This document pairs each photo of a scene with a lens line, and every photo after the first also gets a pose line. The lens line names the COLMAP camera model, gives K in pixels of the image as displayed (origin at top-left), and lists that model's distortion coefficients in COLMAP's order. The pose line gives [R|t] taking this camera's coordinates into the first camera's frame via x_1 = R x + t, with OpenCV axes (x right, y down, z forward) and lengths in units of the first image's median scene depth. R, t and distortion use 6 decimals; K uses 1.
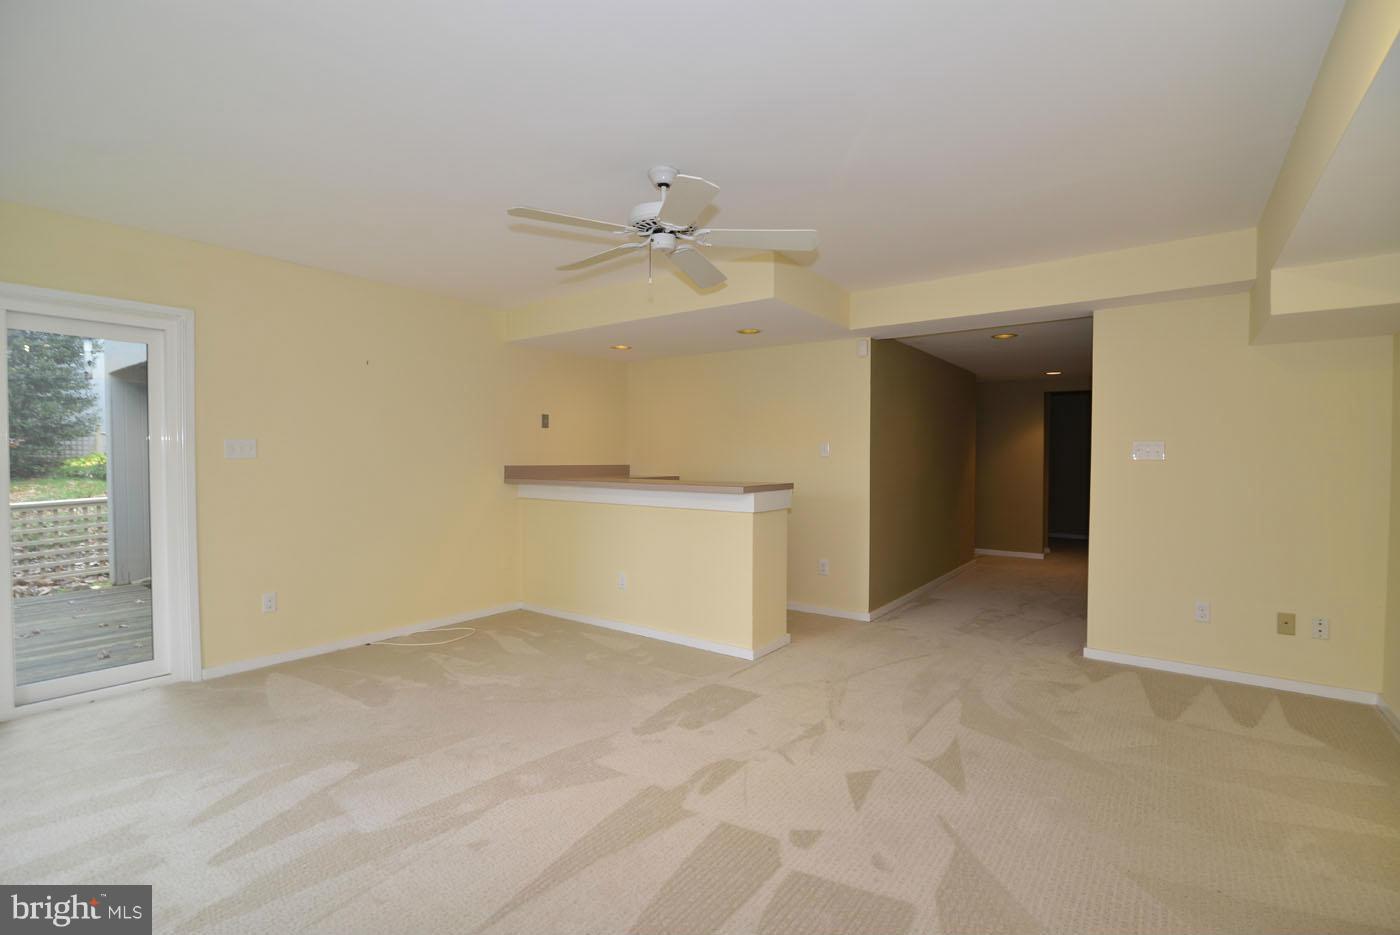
lens RADIAL K [[637.8, 0, 695.2], [0, 637.8, 471.0], [0, 0, 1]] dist [-0.020030, 0.001059]
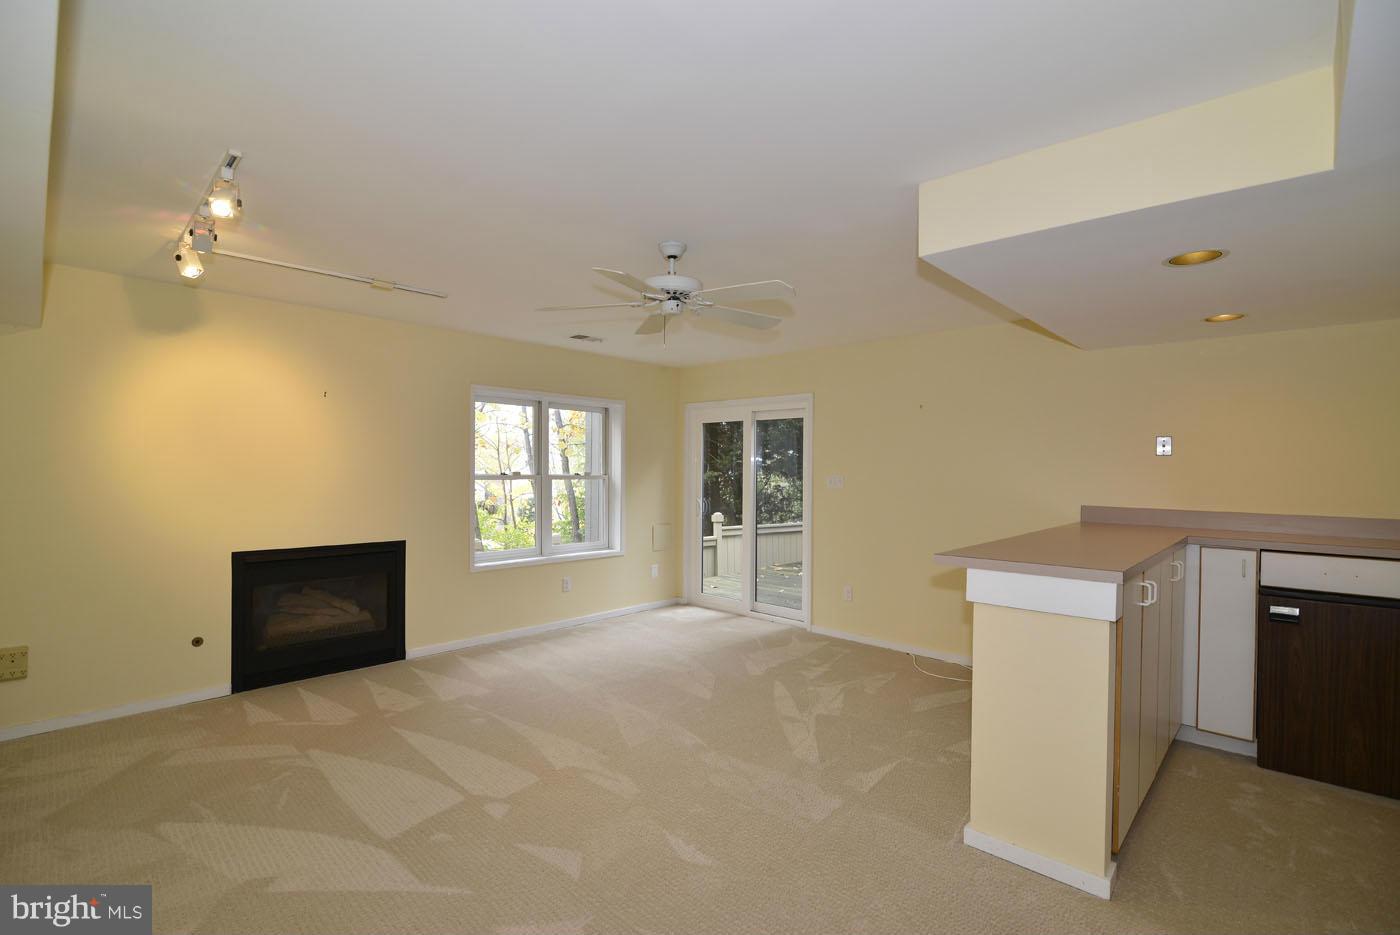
lens RADIAL K [[637.8, 0, 695.2], [0, 637.8, 471.0], [0, 0, 1]] dist [-0.020030, 0.001059]
pose [[-0.124094, 0.000792, -0.992270, 0.795173], [-0.029229, 0.999563, 0.004454, -0.059332], [0.991840, 0.029556, -0.124016, 0.891133]]
